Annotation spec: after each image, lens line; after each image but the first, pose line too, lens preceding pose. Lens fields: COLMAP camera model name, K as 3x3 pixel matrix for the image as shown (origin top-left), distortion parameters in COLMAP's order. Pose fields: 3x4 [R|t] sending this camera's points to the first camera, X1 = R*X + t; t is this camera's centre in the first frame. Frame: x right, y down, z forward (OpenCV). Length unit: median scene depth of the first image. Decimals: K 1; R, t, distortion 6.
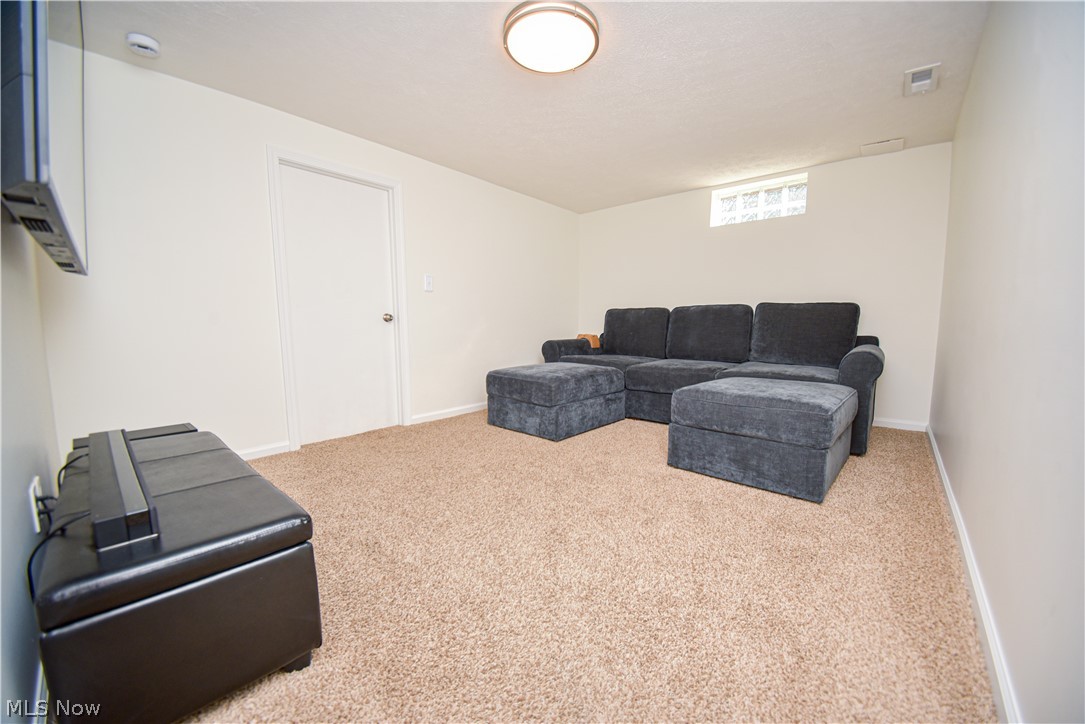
lens RADIAL K [[411.4, 0, 542.5], [0, 411.4, 362.0], [0, 0, 1]] dist [-0.000274, -0.000048]
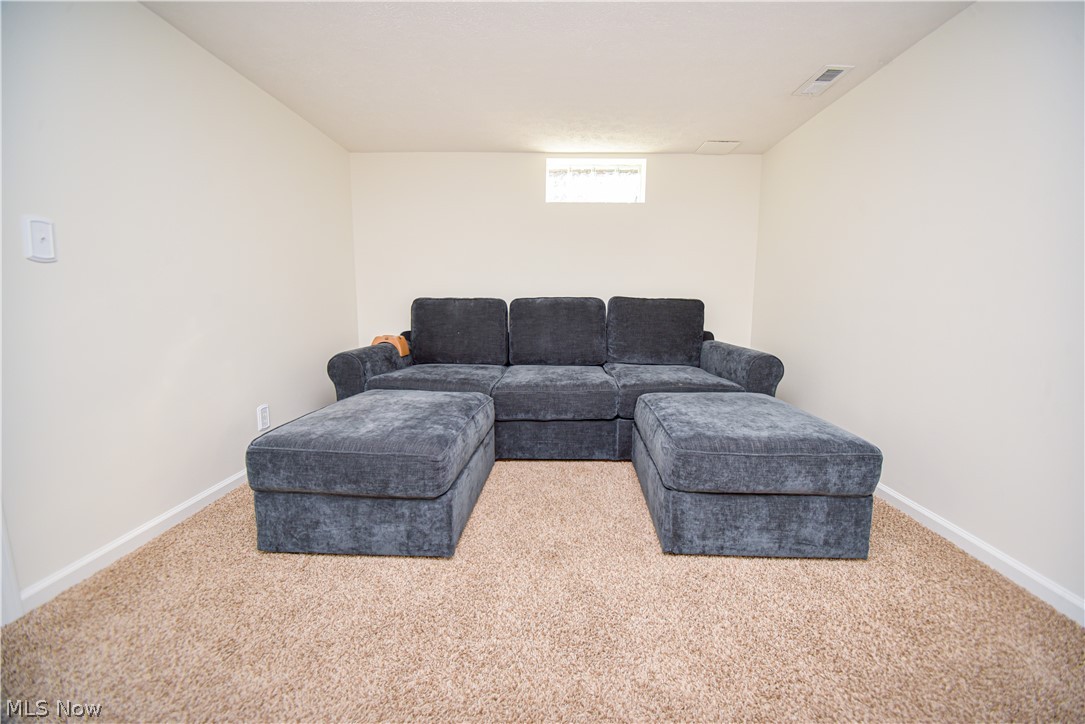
lens RADIAL K [[403.7, 0, 544.8], [0, 403.7, 350.1], [0, 0, 1]] dist [-0.007971, -0.000073]
pose [[0.762141, -0.075833, 0.642955, -0.161074], [0.058472, 0.997120, 0.048295, -0.081423], [-0.644765, 0.000788, 0.764380, 0.440740]]
